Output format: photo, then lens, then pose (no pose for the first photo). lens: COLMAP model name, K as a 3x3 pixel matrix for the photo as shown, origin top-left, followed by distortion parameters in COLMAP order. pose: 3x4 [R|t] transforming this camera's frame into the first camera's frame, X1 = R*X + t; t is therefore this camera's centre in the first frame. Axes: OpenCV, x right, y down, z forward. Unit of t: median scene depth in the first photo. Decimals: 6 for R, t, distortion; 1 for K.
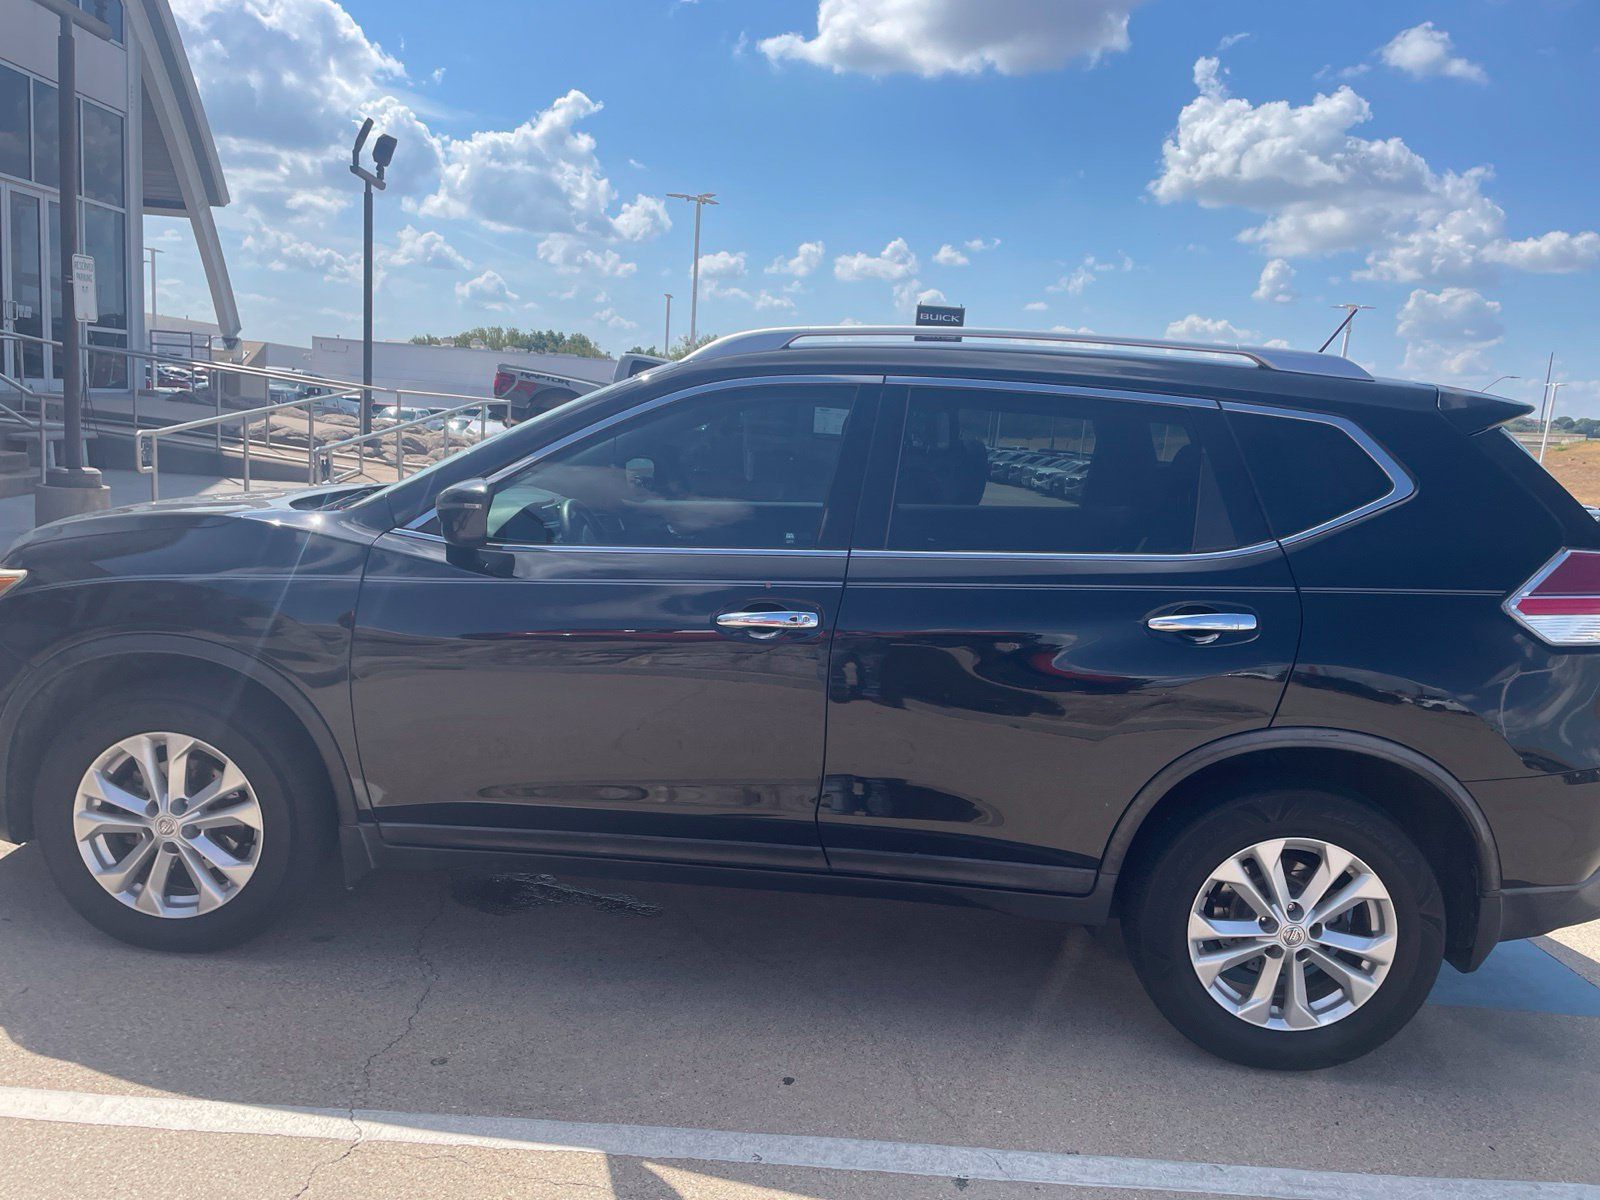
lens RADIAL K [[1205.1, 0, 808.0], [0, 1205.1, 601.1], [0, 0, 1]] dist [0.095821, -0.120944]
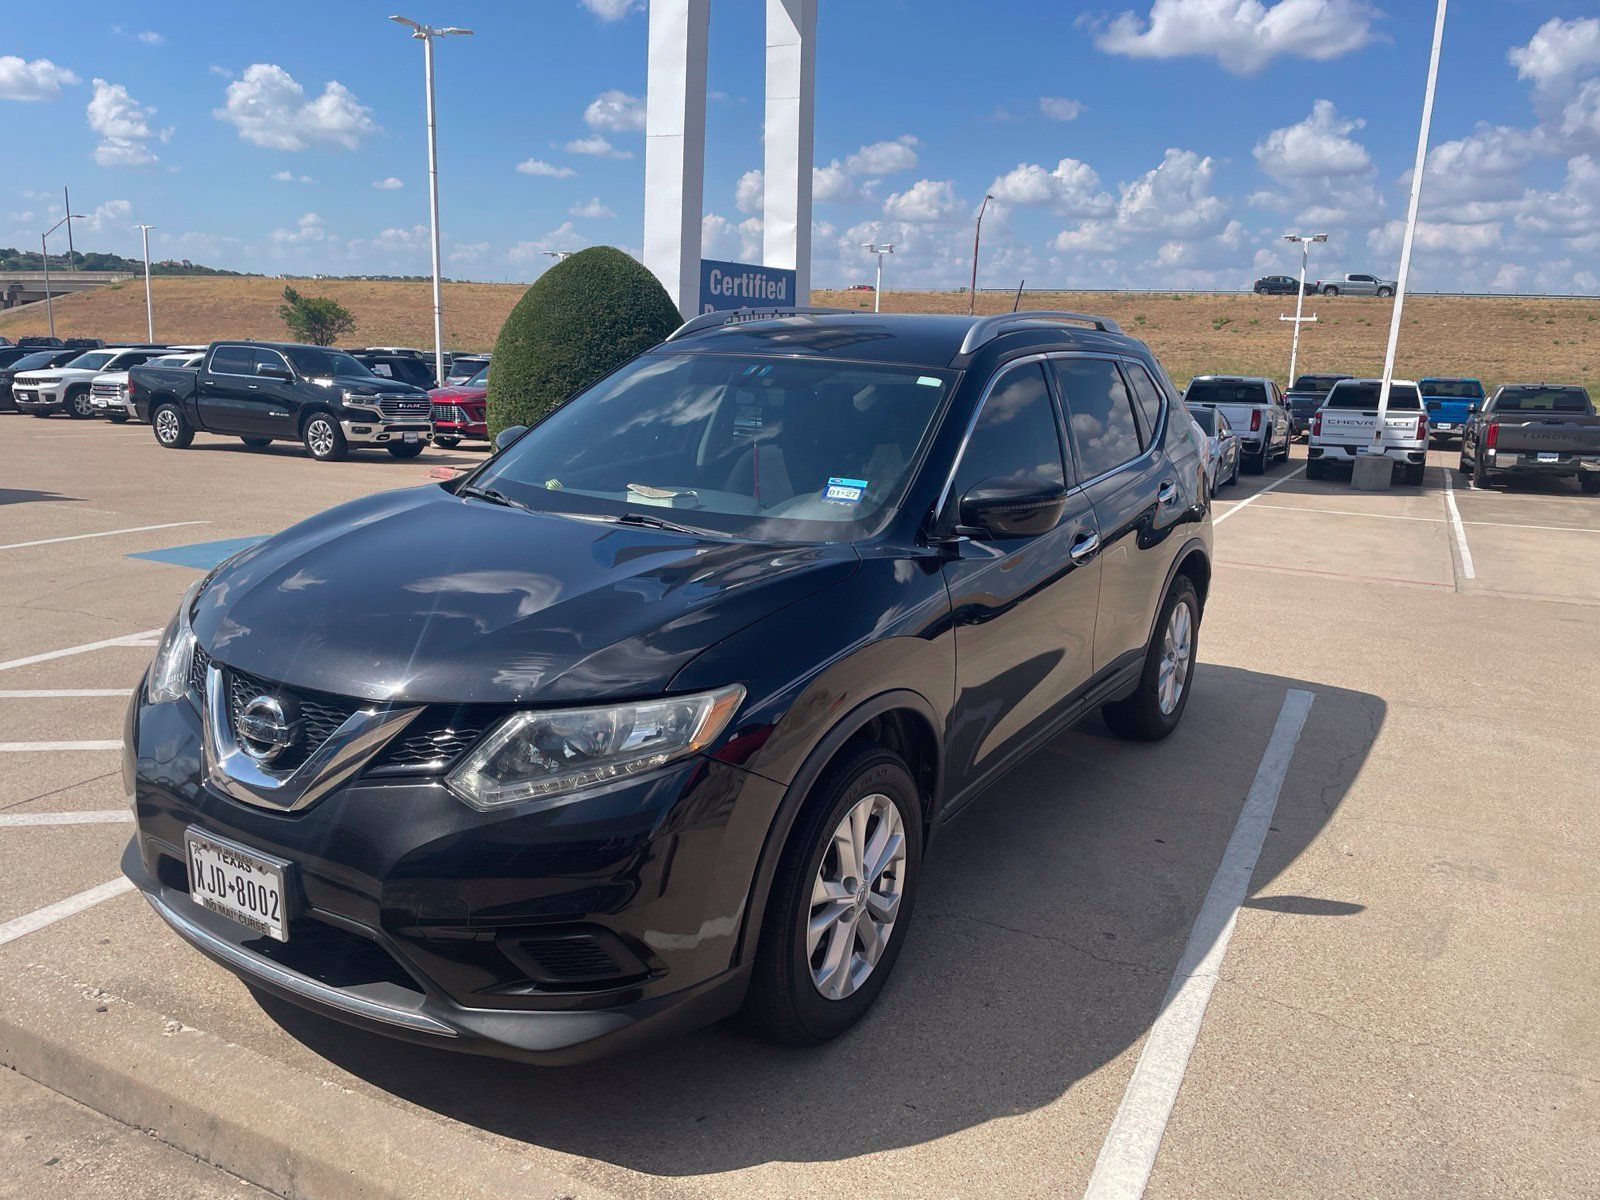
lens RADIAL K [[1203.1, 0, 784.1], [0, 1203.1, 604.1], [0, 0, 1]] dist [0.088433, -0.116013]
pose [[0.485233, -0.250958, 0.837597, -1.339533], [0.138713, 0.967890, 0.209638, -0.253695], [-0.863312, 0.014462, 0.504463, 0.601101]]
